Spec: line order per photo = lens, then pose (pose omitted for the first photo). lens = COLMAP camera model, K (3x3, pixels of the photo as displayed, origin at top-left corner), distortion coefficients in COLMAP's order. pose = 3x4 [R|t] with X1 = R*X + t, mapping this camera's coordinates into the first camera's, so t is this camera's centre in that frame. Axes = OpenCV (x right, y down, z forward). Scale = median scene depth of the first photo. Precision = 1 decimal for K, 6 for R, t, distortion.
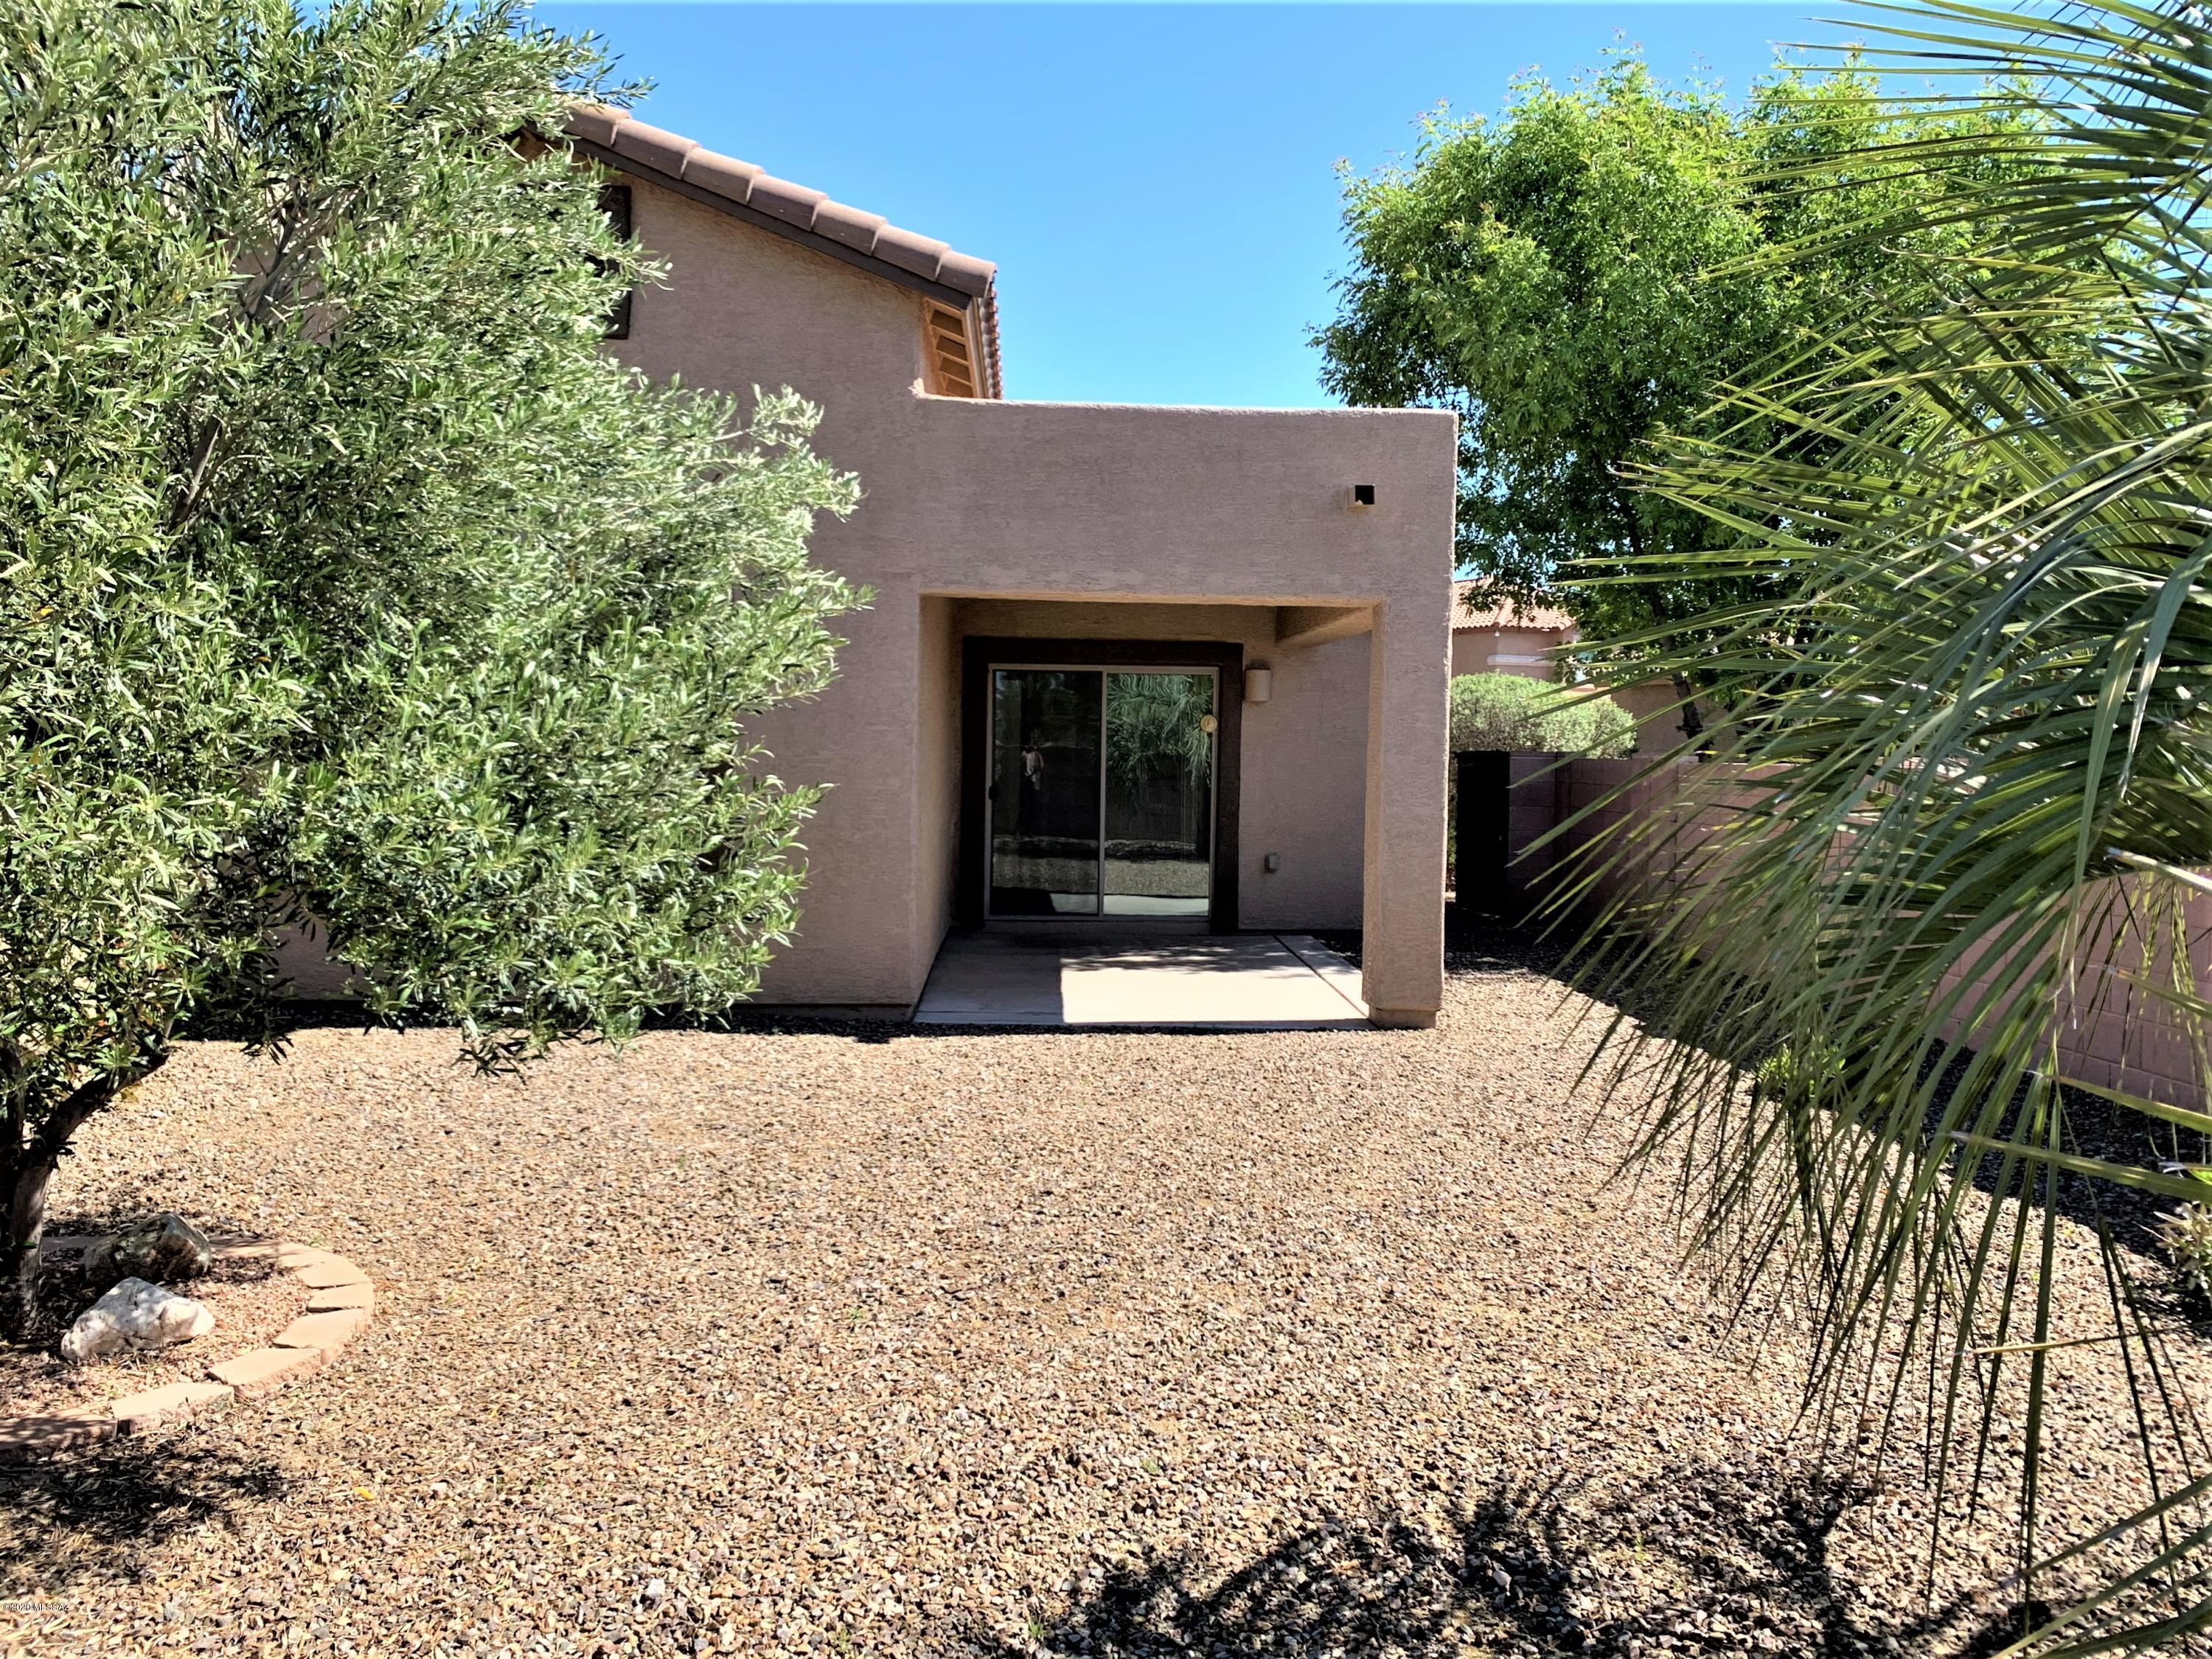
lens RADIAL K [[1769.6, 0, 1106.0], [0, 1769.6, 829.5], [0, 0, 1]] dist [0.078080, -0.138159]
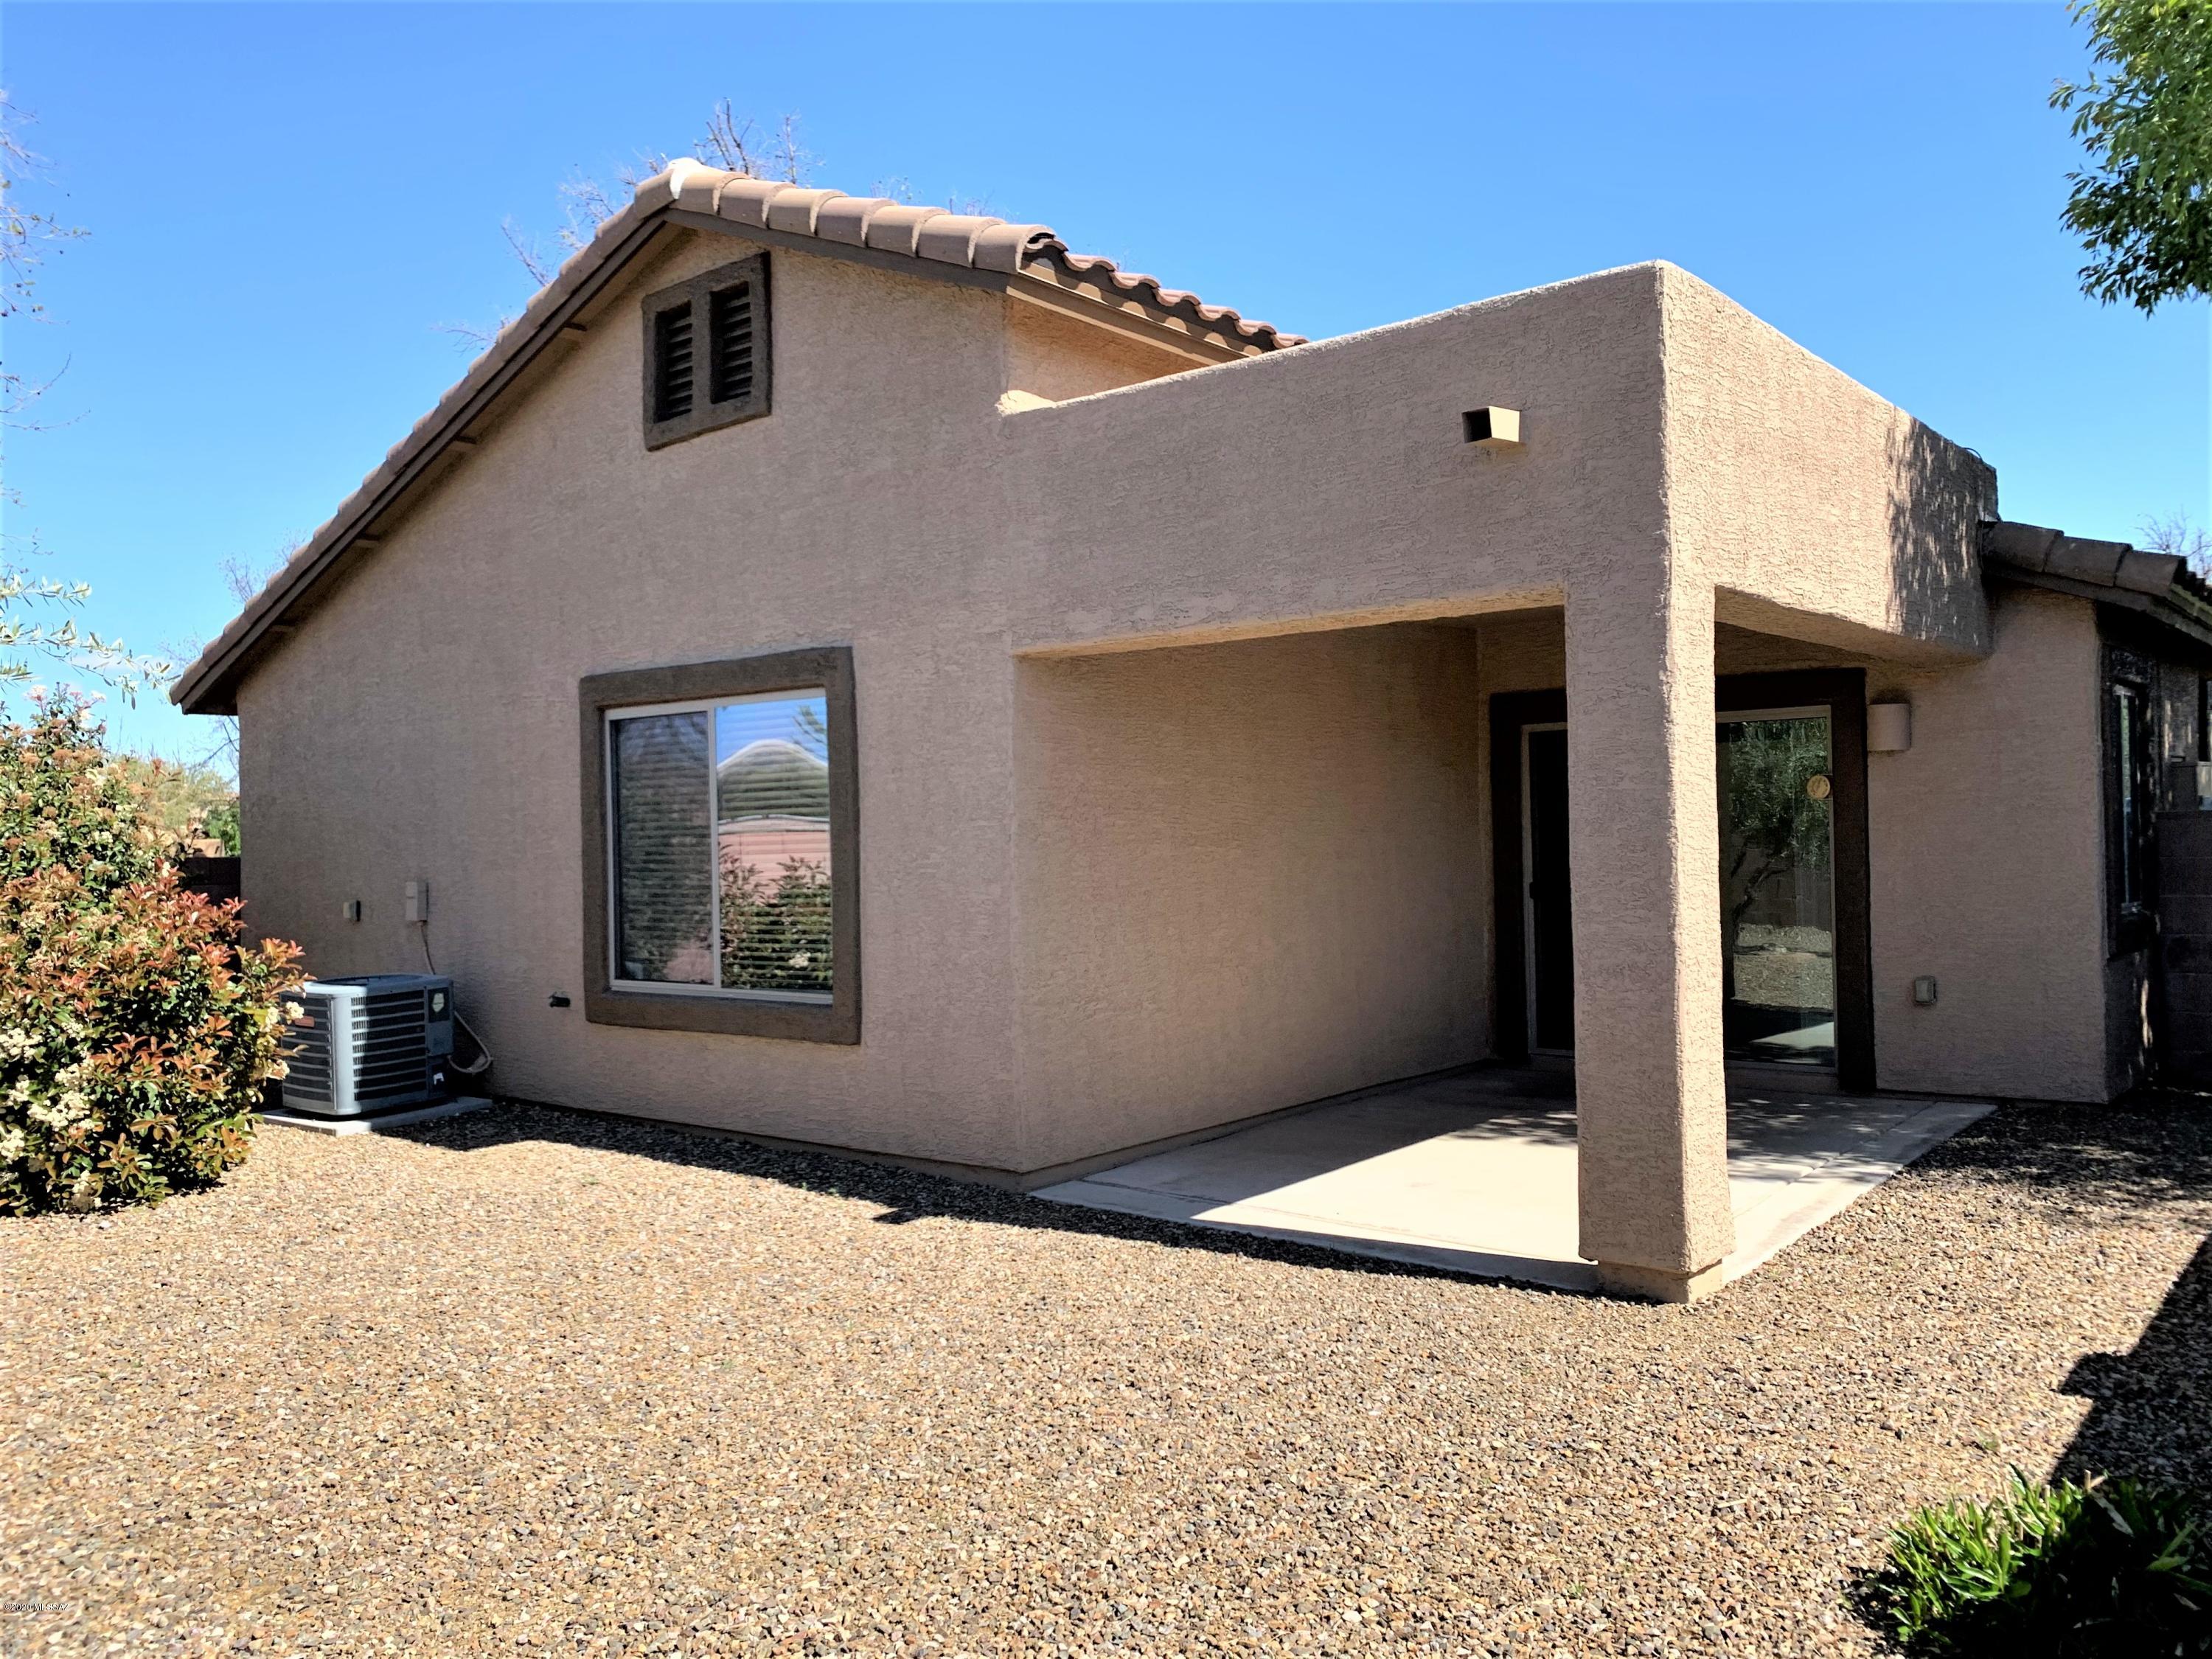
lens RADIAL K [[1700.4, 0, 1108.7], [0, 1700.4, 817.3], [0, 0, 1]] dist [0.083090, -0.087869]
pose [[0.735710, -0.038353, -0.676210, 0.441846], [0.002121, 0.998521, -0.054325, -0.017868], [0.677294, 0.038533, 0.734703, 0.464100]]
